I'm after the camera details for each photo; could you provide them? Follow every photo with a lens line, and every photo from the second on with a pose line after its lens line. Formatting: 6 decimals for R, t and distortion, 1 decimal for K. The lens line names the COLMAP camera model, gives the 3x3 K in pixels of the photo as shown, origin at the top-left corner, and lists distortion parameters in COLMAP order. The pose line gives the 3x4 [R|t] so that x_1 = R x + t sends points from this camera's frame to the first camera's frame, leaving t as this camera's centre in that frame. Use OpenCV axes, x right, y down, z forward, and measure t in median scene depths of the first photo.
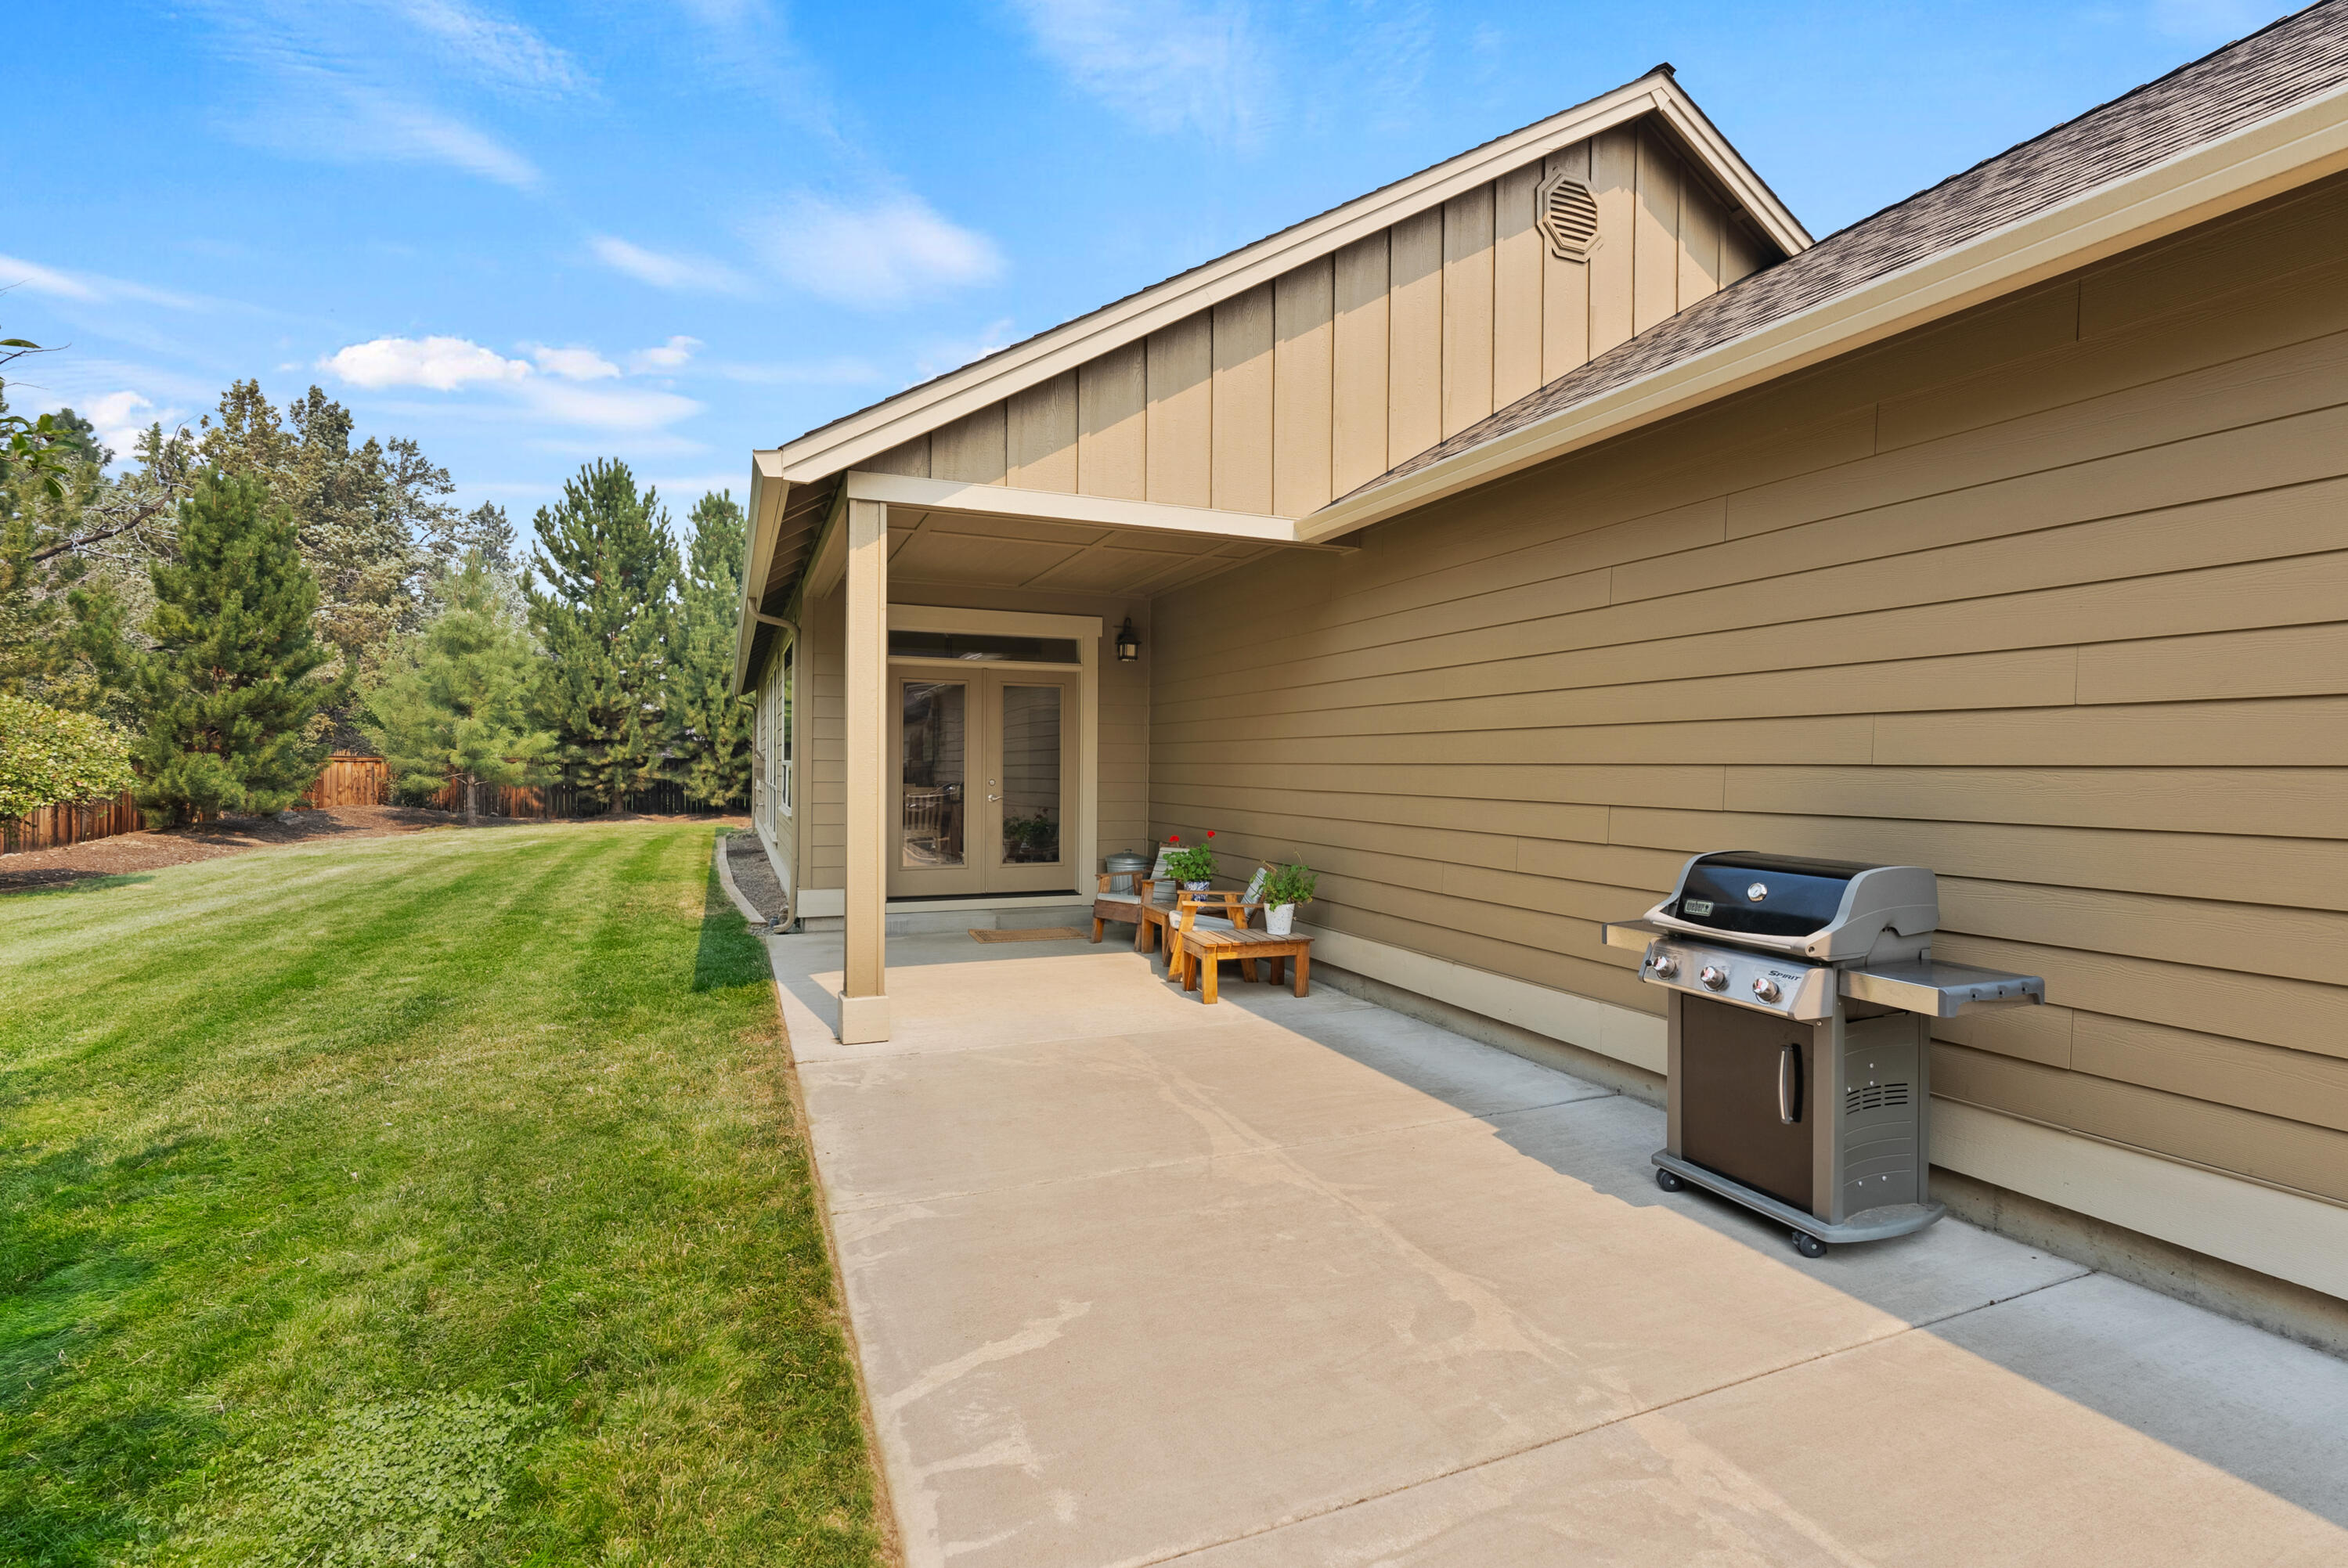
lens RADIAL K [[1070.0, 0, 1167.6], [0, 1070.0, 788.0], [0, 0, 1]] dist [-0.014613, 0.005811]
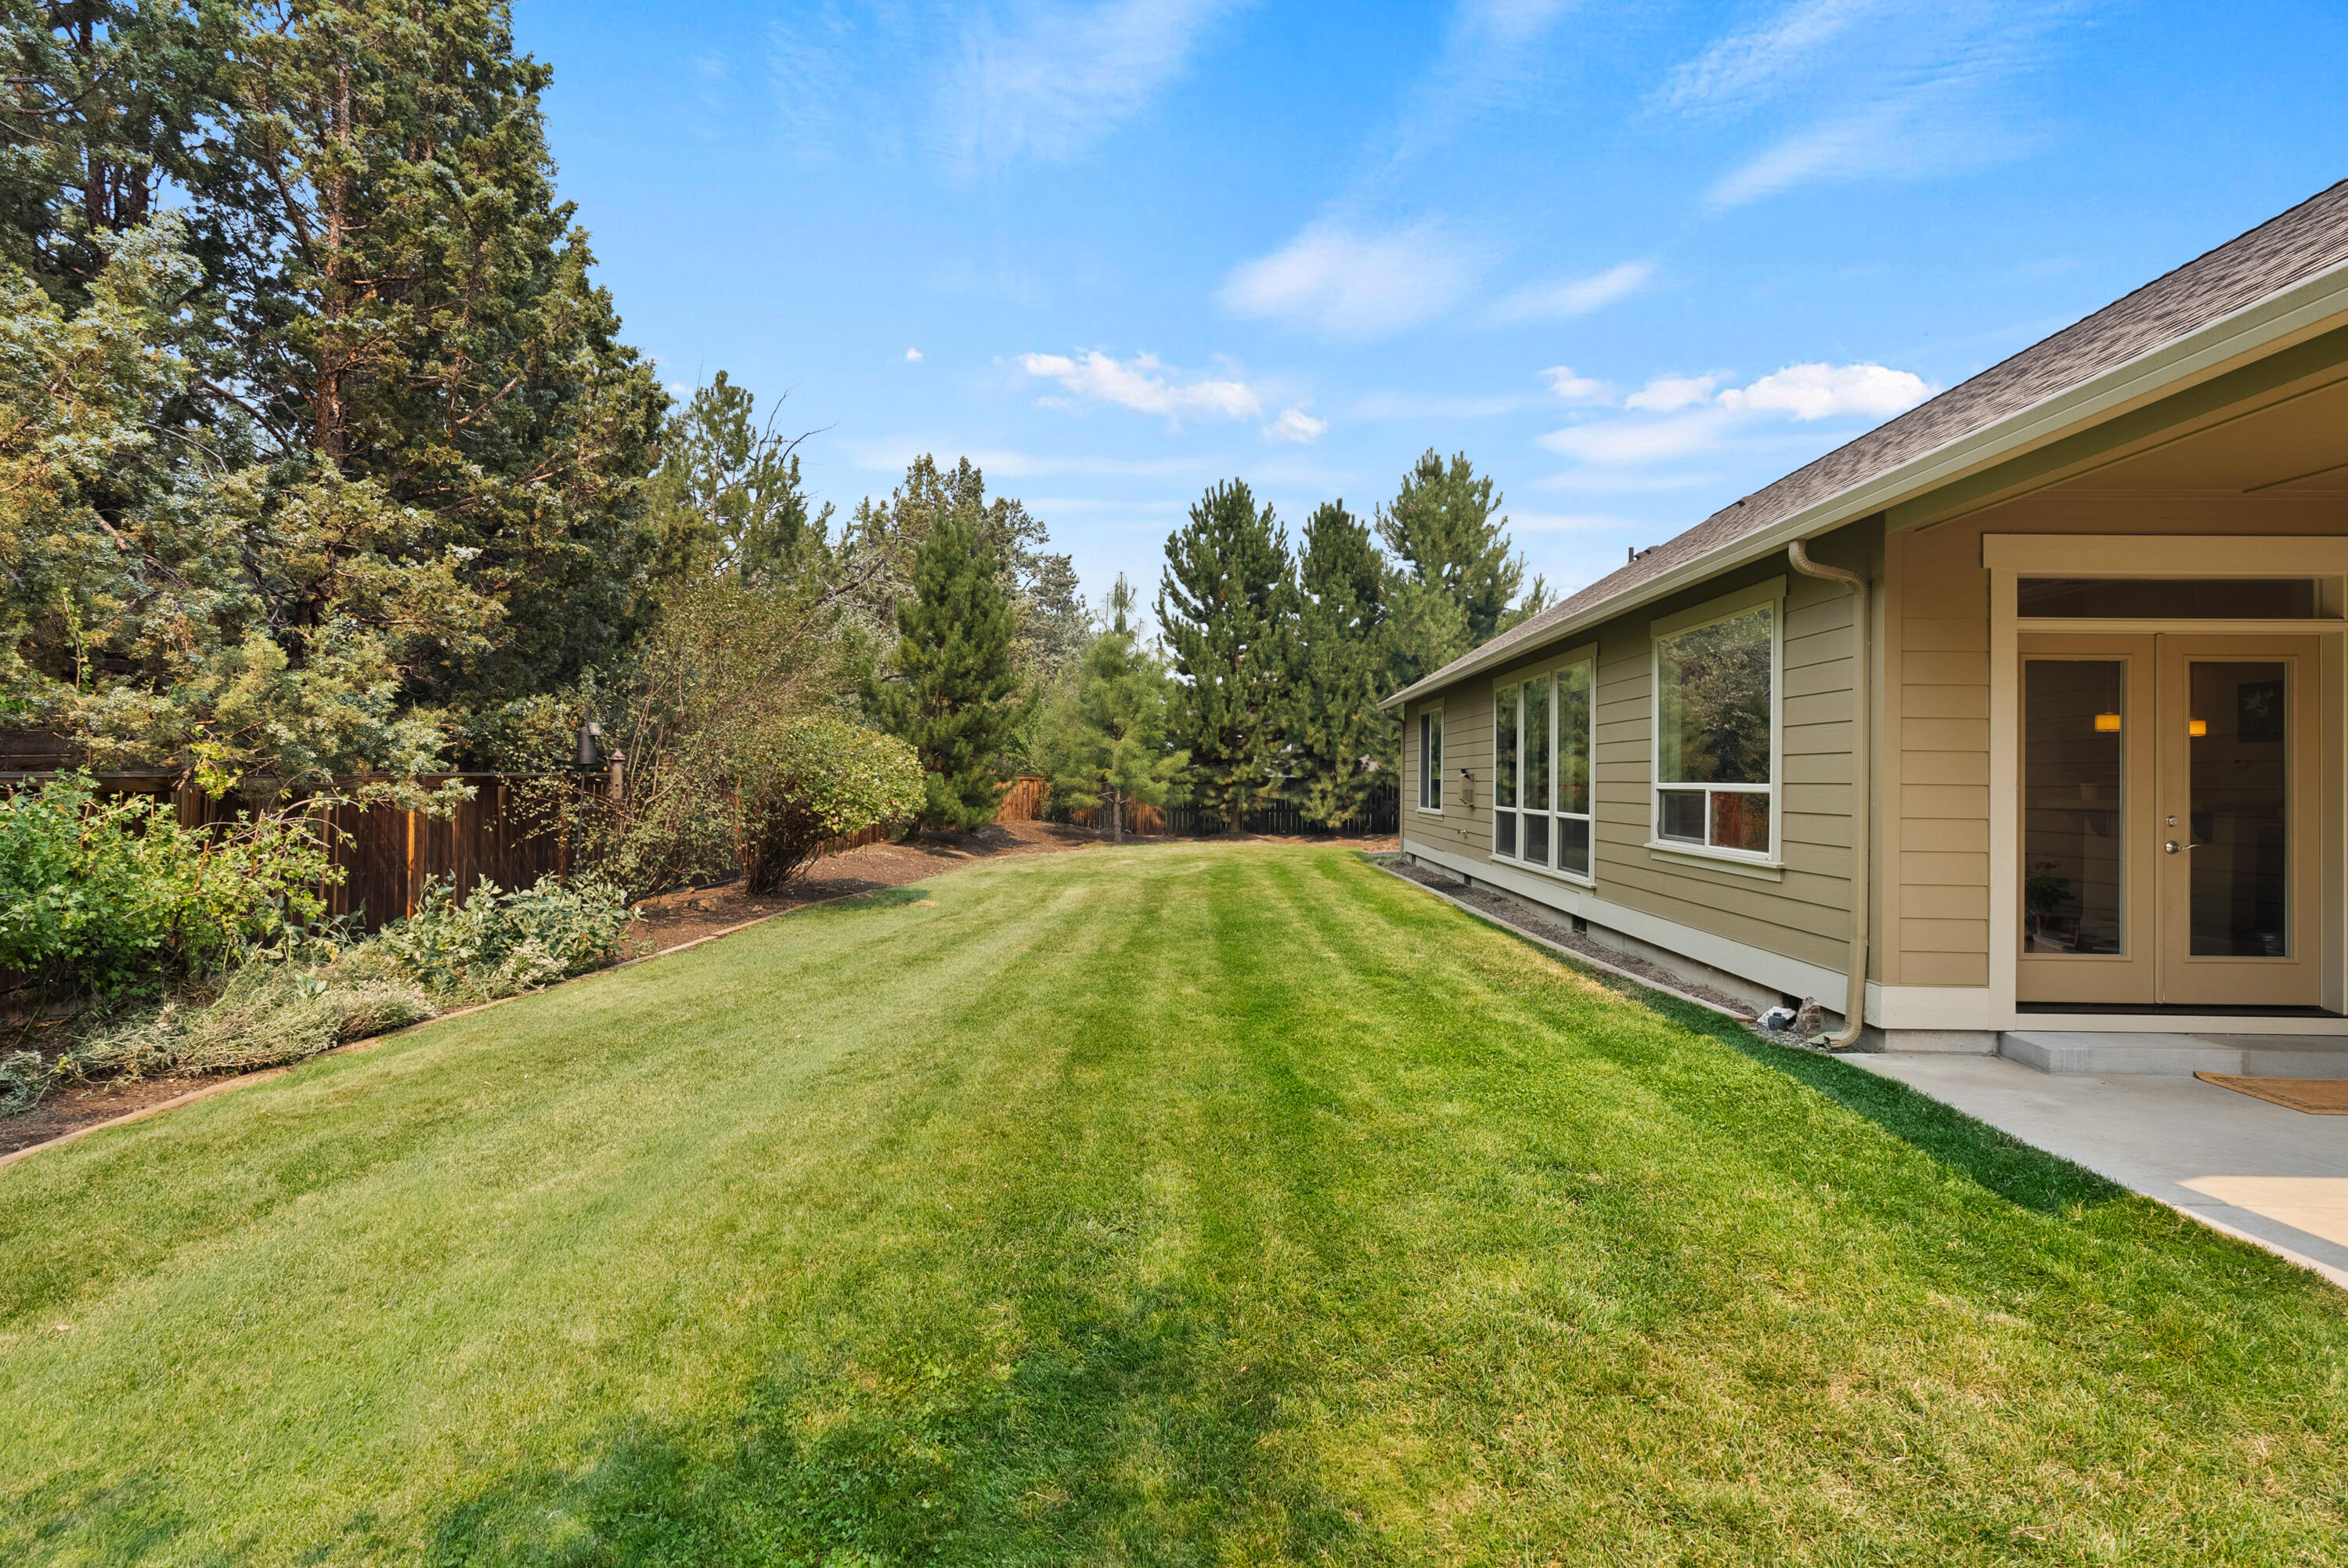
lens RADIAL K [[1070.0, 0, 1179.7], [0, 1070.0, 773.4], [0, 0, 1]] dist [-0.014613, 0.005811]
pose [[0.907727, 0.000120, -0.419562, -0.152776], [-0.013264, 0.999508, -0.028411, -0.002865], [0.419352, 0.031354, 0.907282, 0.077533]]
